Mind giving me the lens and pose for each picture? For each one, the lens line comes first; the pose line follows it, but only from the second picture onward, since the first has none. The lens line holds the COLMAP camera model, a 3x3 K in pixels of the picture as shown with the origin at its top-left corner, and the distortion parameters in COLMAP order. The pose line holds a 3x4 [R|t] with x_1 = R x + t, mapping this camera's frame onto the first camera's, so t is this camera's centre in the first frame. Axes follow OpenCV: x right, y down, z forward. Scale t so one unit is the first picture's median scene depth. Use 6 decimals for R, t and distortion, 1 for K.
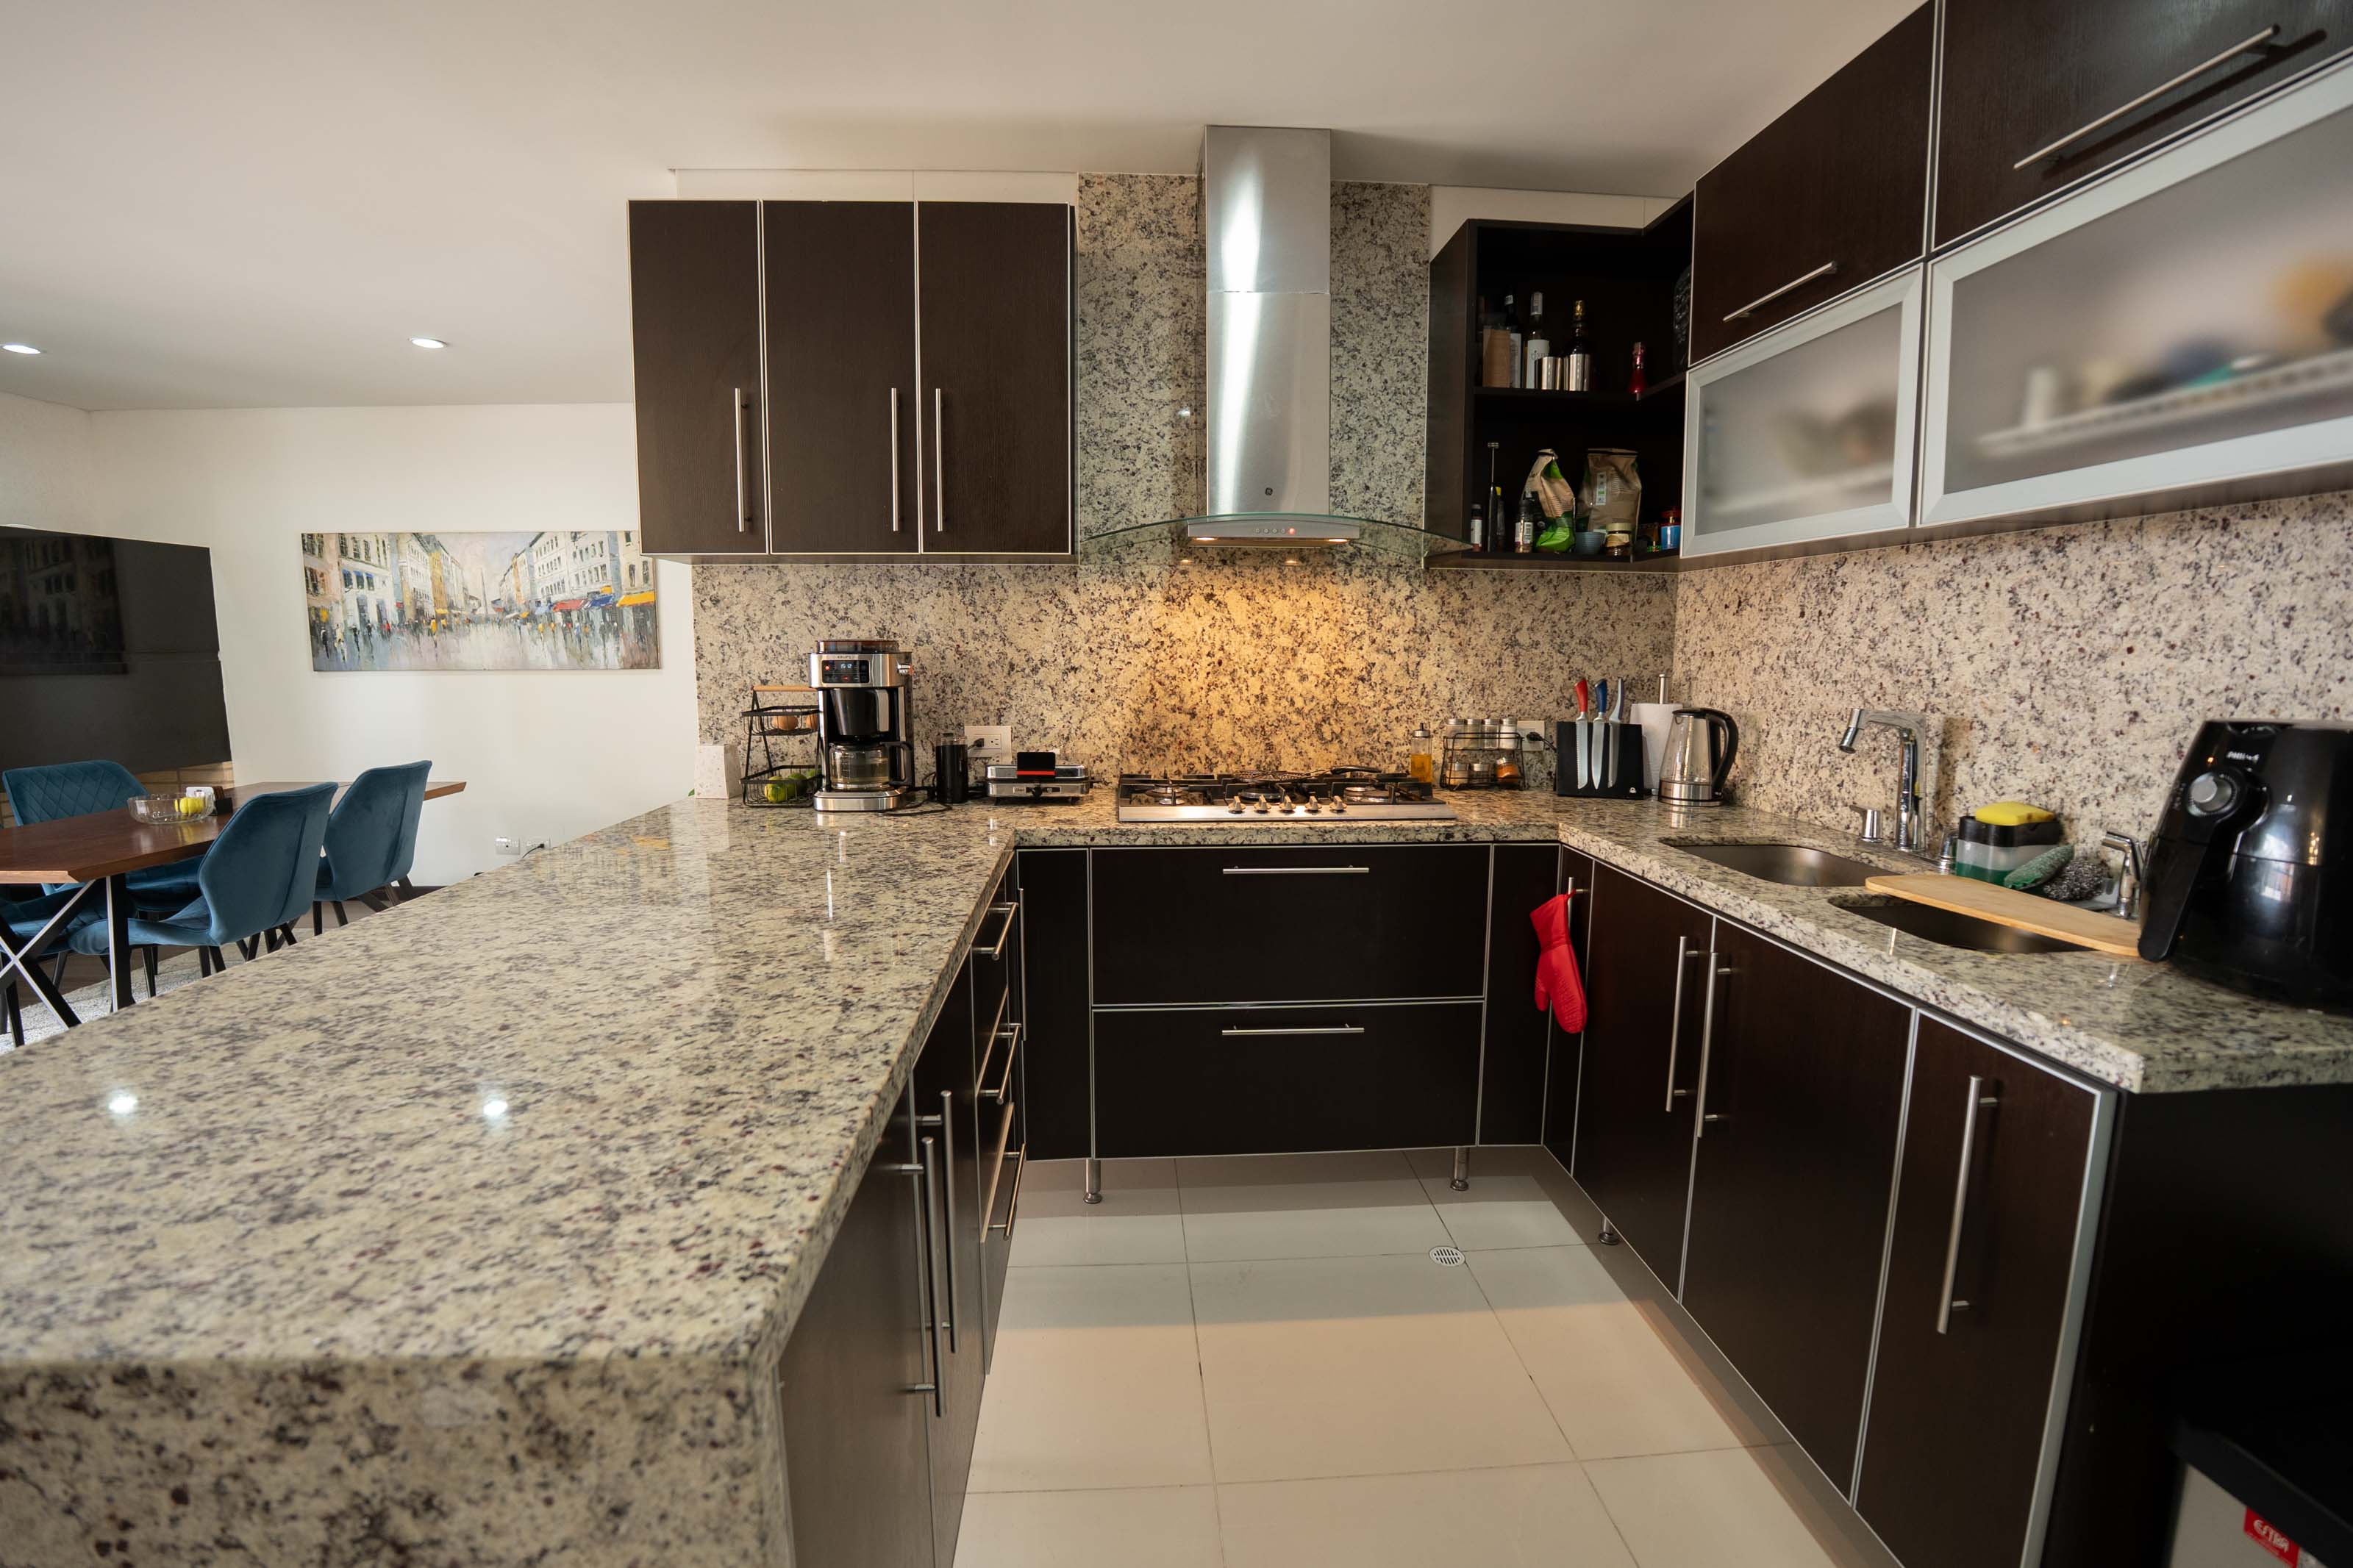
lens RADIAL K [[1020.7, 0, 1170.0], [0, 1020.7, 775.7], [0, 0, 1]] dist [-0.071822, 0.014880]
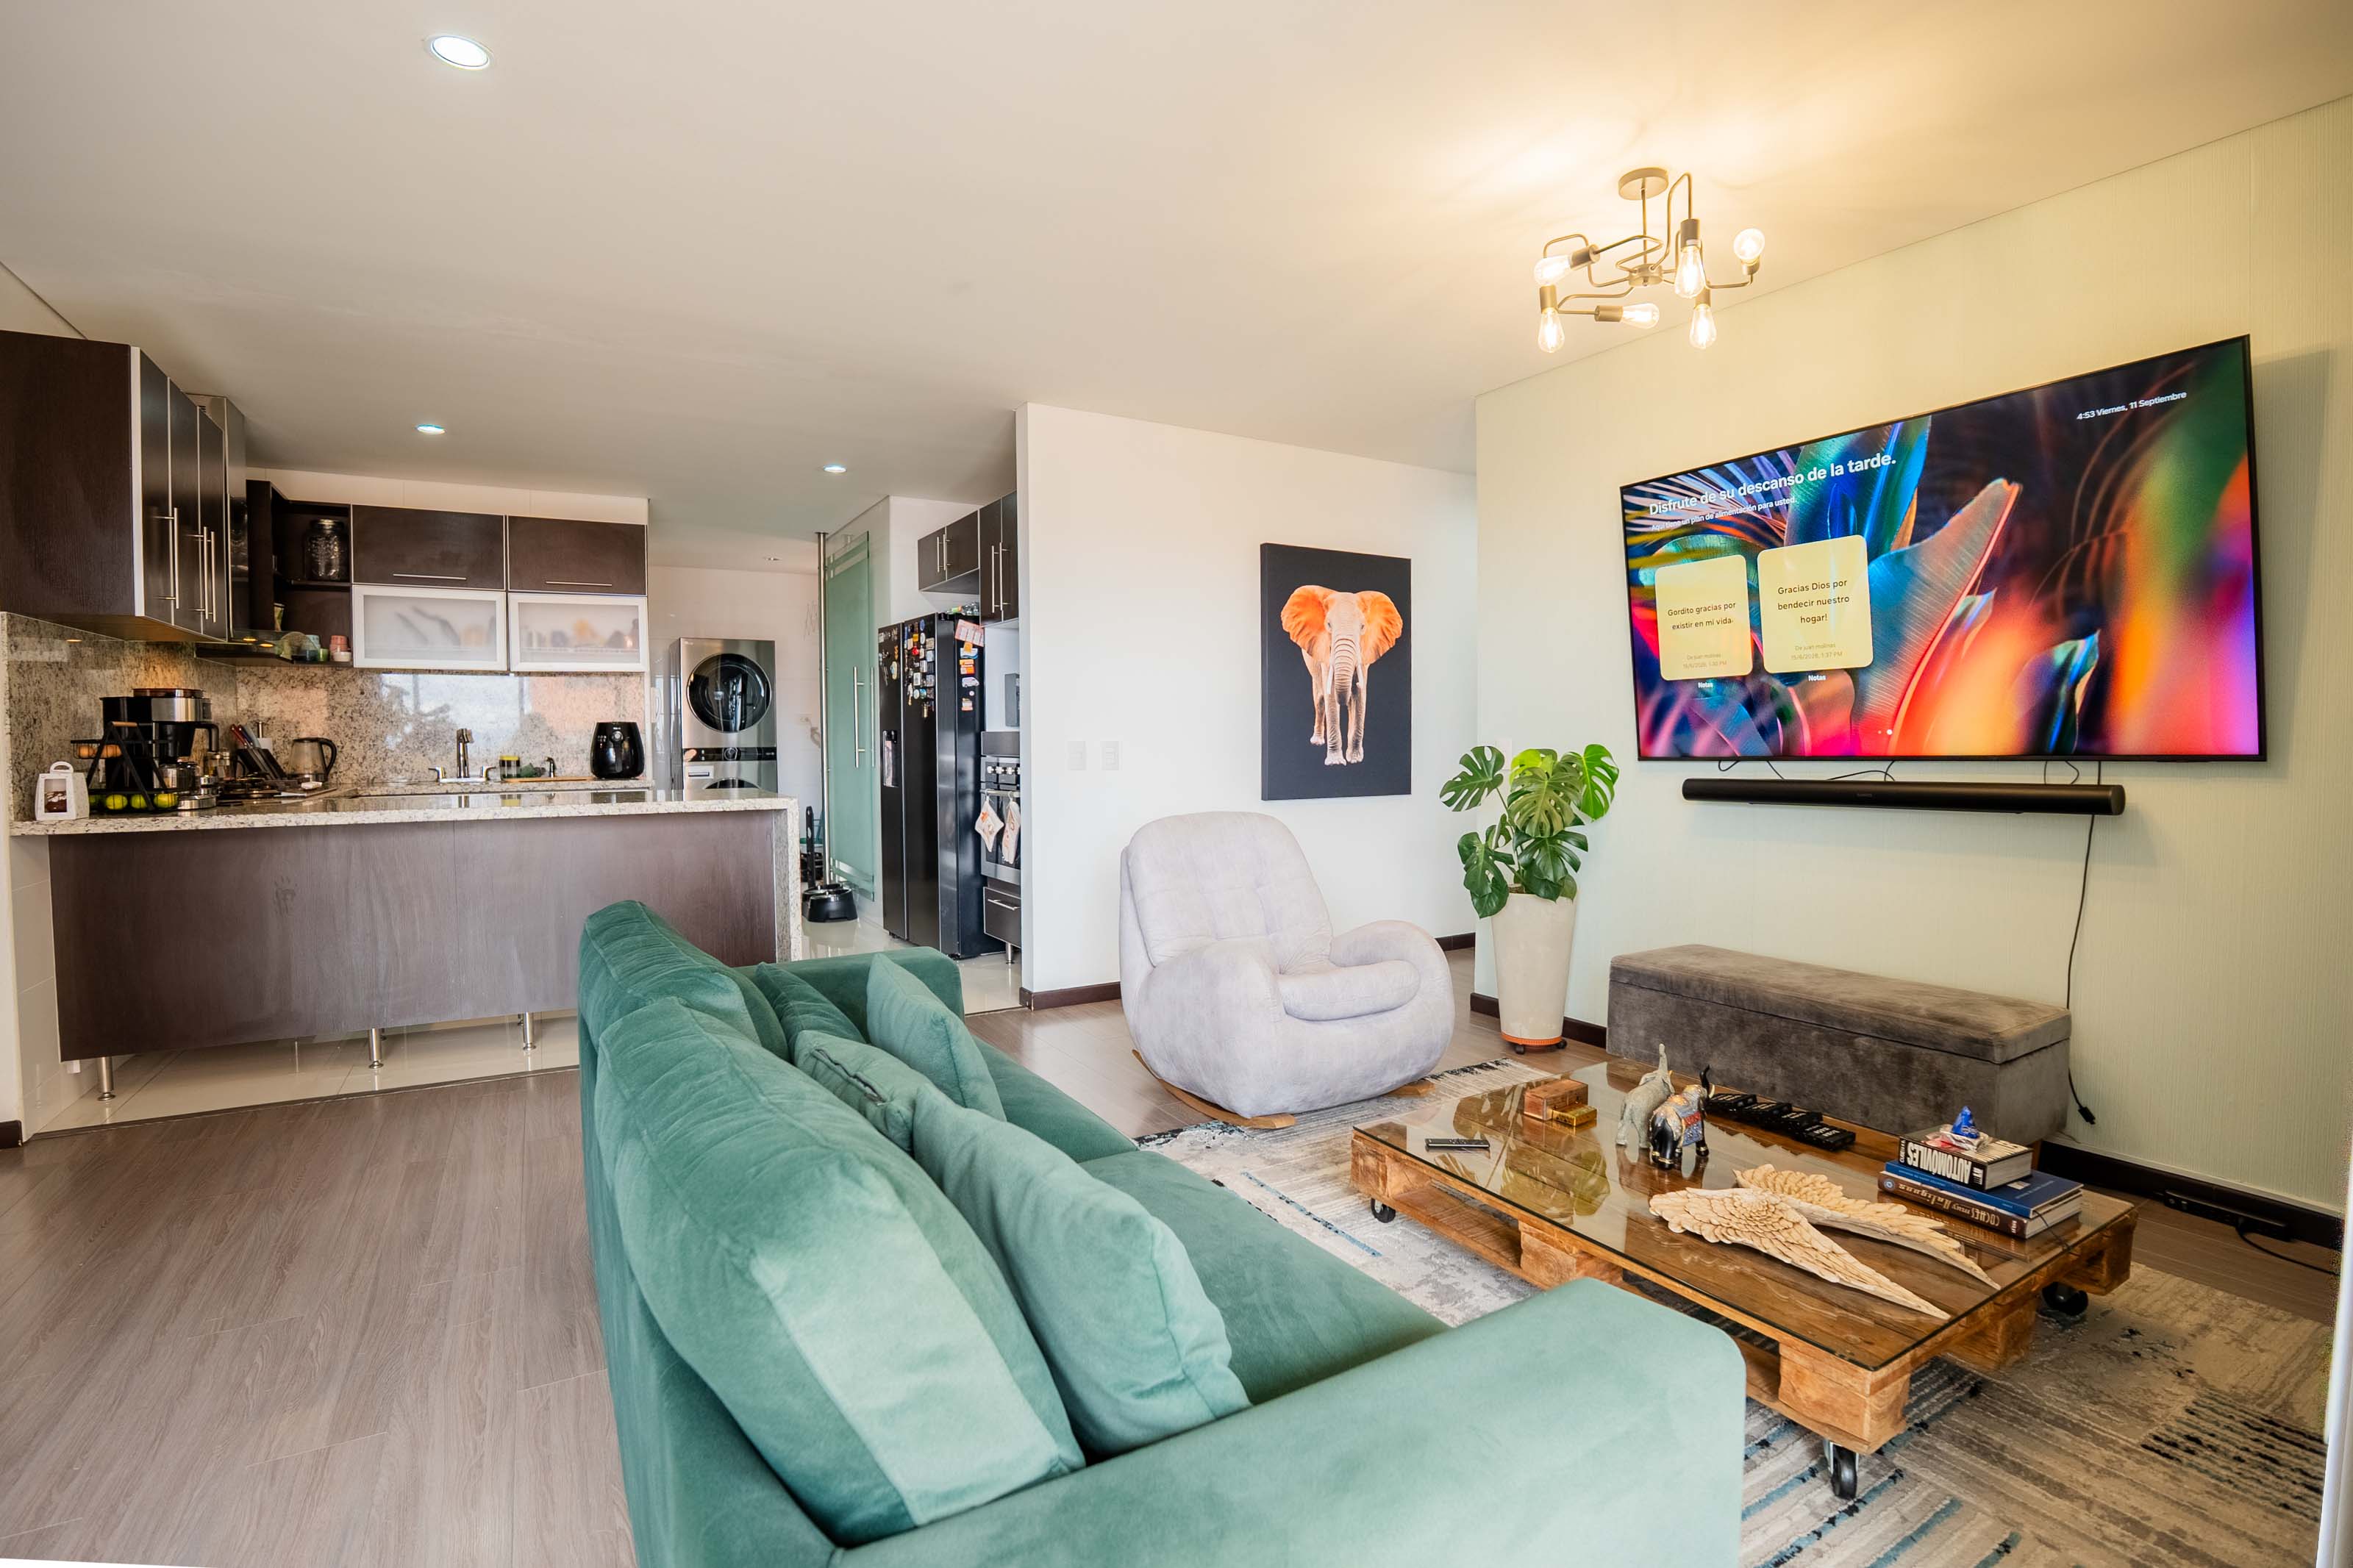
lens RADIAL K [[1113.0, 0, 1176.0], [0, 1113.0, 776.4], [0, 0, 1]] dist [-0.044179, 0.000142]
pose [[-0.446567, -0.032480, 0.894160, -2.038183], [0.119782, 0.988175, 0.095717, 0.009768], [-0.886696, 0.149848, -0.437396, 0.385648]]
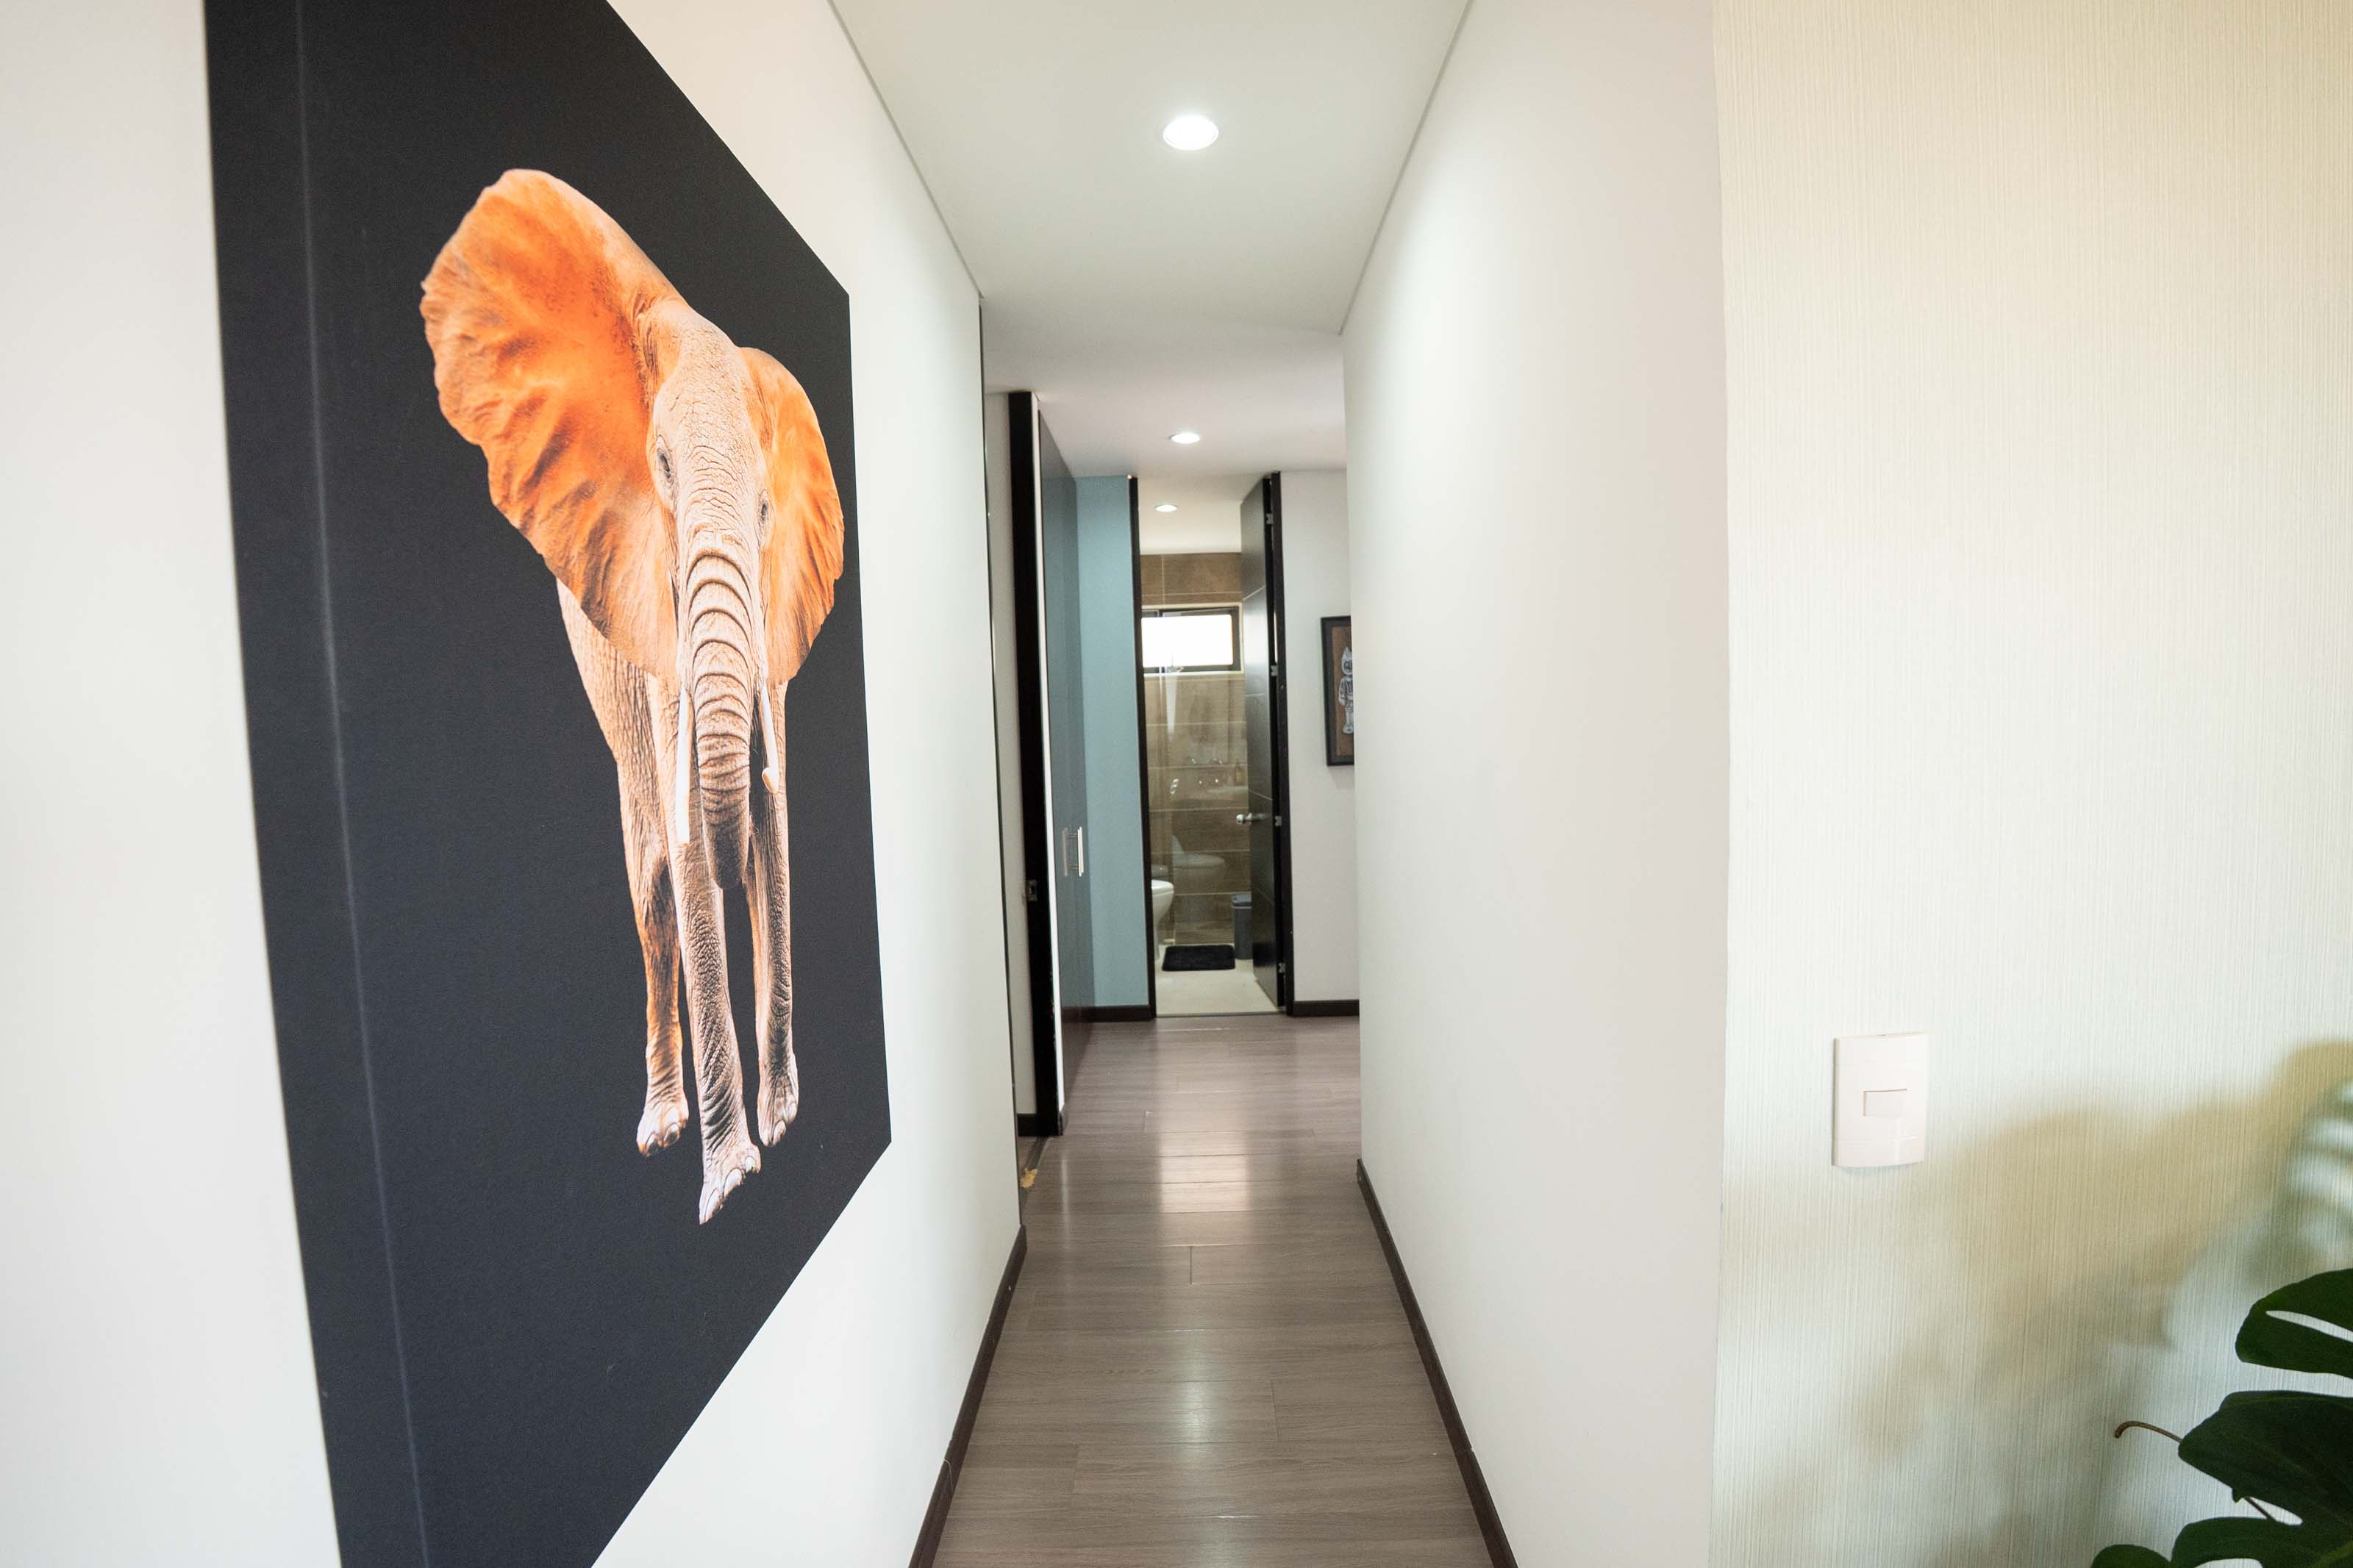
lens RADIAL K [[1020.7, 0, 1170.0], [0, 1020.7, 775.7], [0, 0, 1]] dist [-0.071822, 0.014880]
pose [[-0.995848, 0.025268, 0.087457, -0.565589], [0.041487, 0.981114, 0.188931, 0.009639], [-0.081031, 0.191775, -0.978088, -0.444240]]
